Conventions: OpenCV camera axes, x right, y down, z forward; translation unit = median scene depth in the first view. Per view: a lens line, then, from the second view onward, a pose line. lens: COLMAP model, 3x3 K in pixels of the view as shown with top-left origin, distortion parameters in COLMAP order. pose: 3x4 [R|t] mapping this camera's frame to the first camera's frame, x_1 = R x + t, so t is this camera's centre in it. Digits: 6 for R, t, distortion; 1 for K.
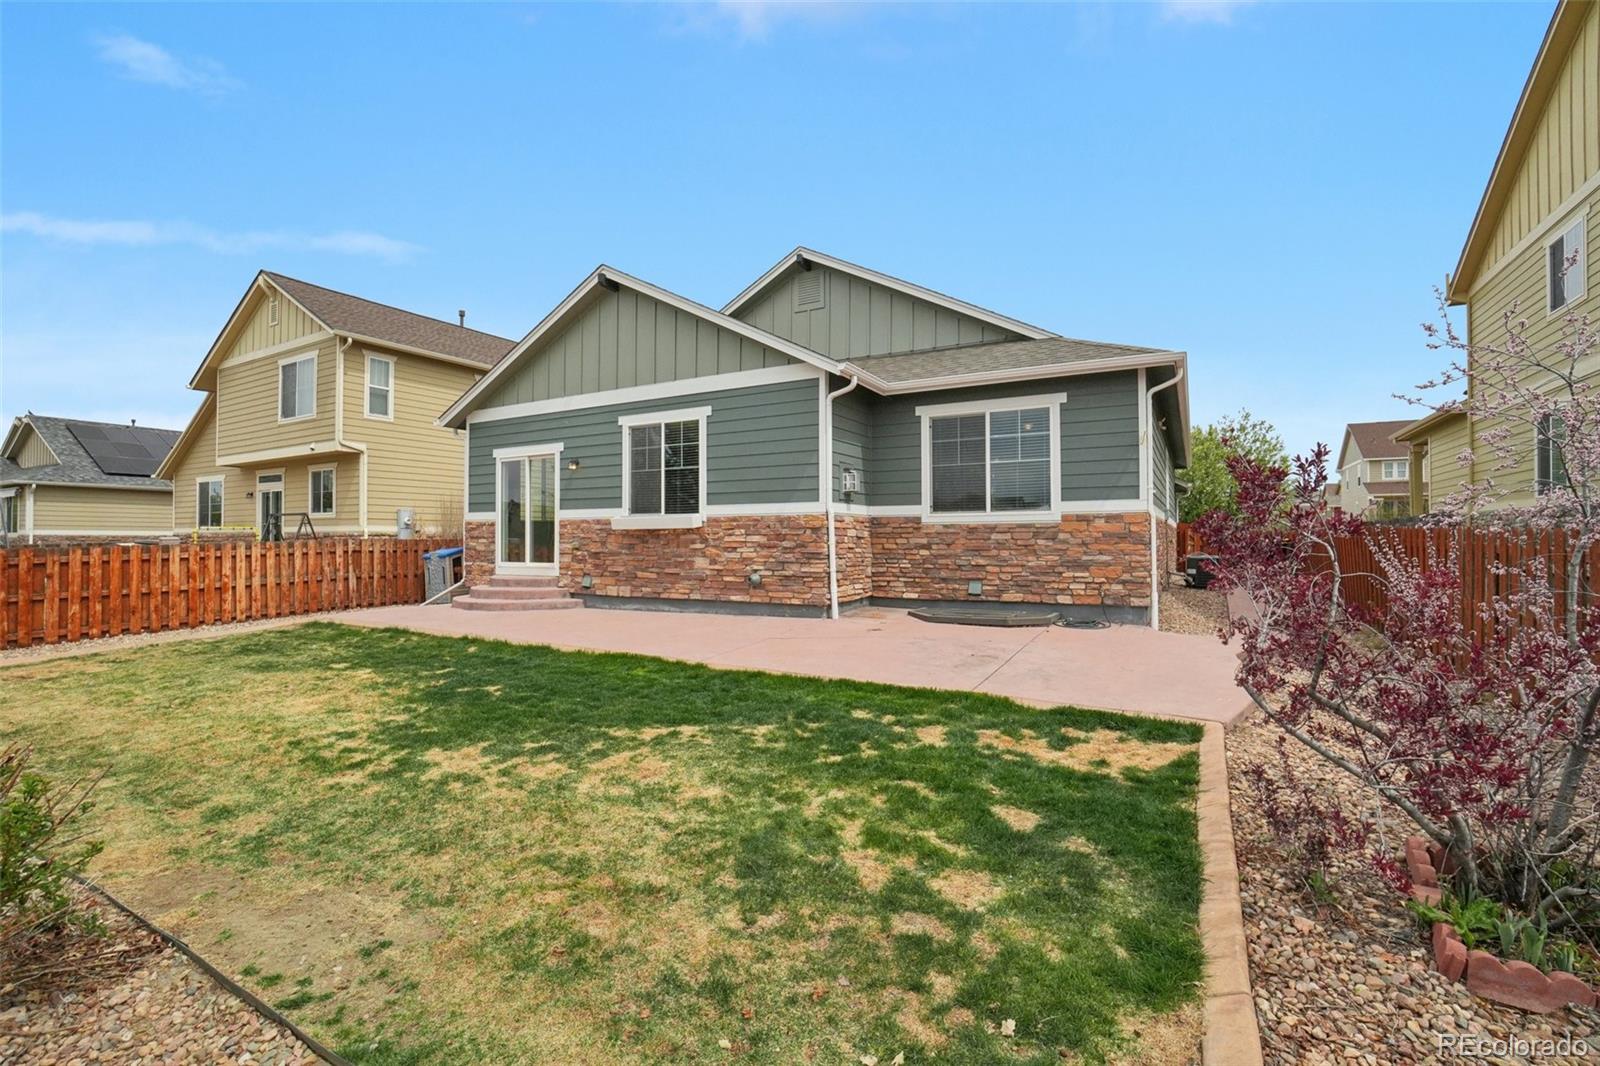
lens RADIAL K [[660.7, 0, 801.5], [0, 660.7, 432.8], [0, 0, 1]] dist [-0.032034, 0.000055]
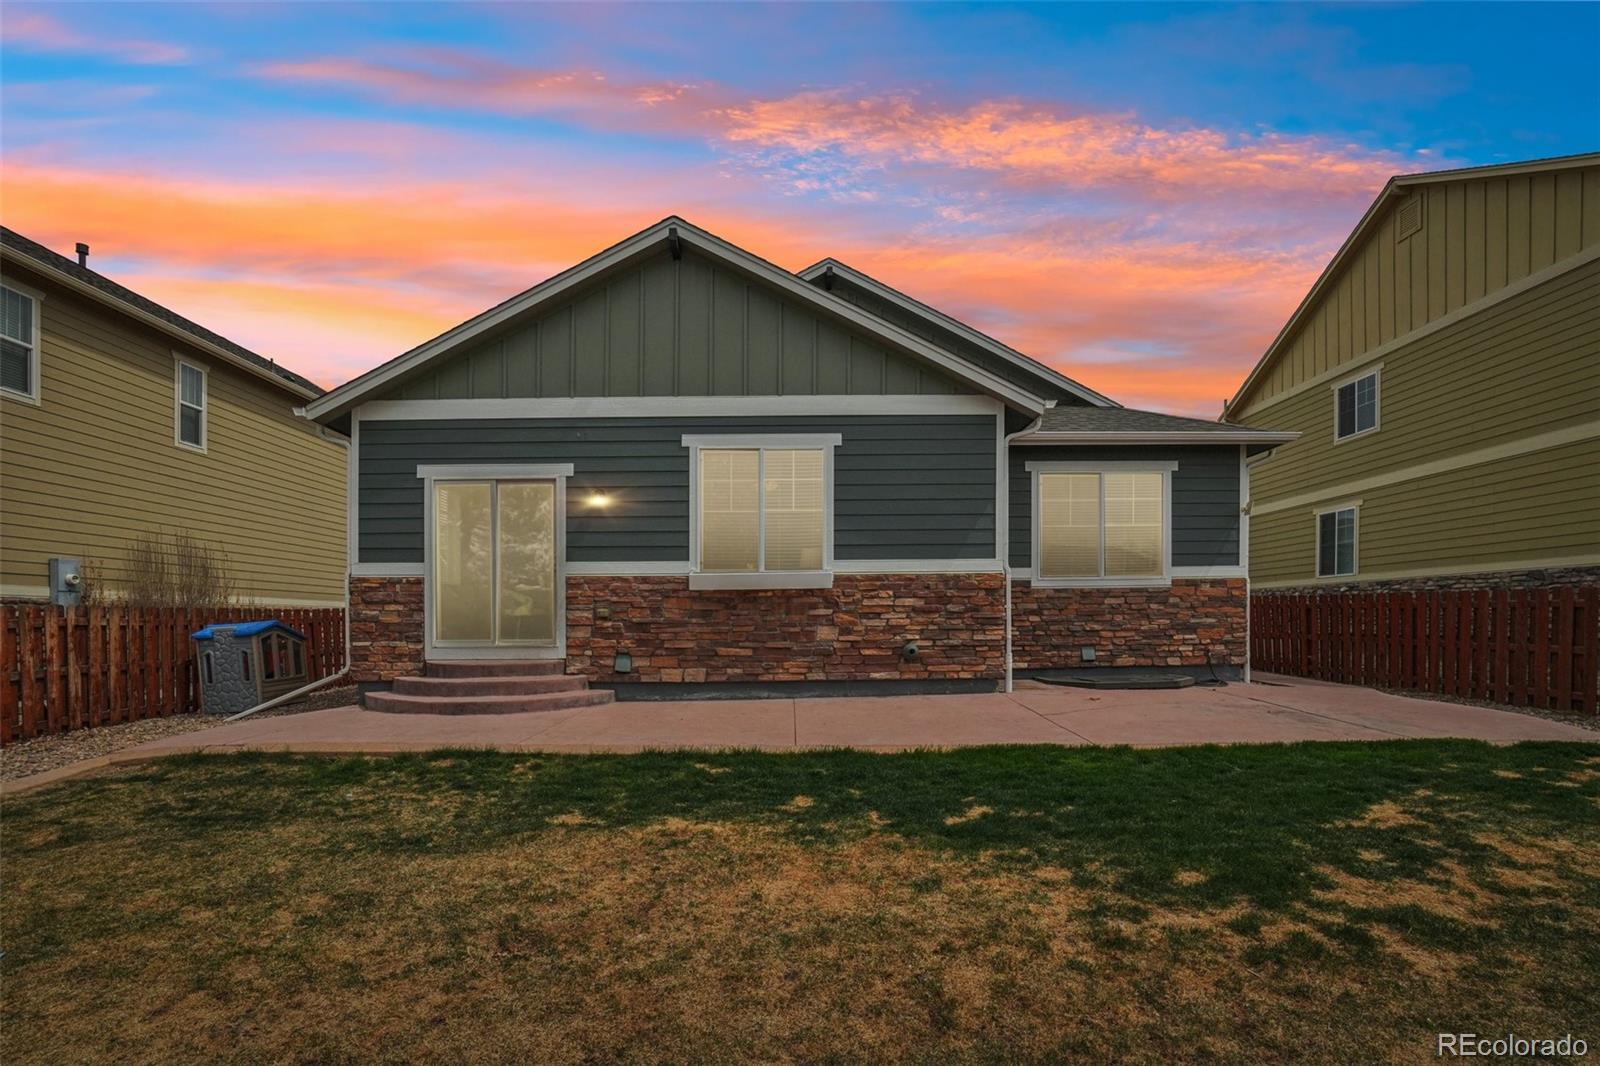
lens RADIAL K [[719.0, 0, 797.9], [0, 719.0, 527.2], [0, 0, 1]] dist [-0.064229, 0.024357]
pose [[0.881620, 0.056156, 0.468608, -0.599893], [-0.070618, 0.997414, 0.013333, 0.065009], [-0.466647, -0.044847, 0.883306, 0.279976]]
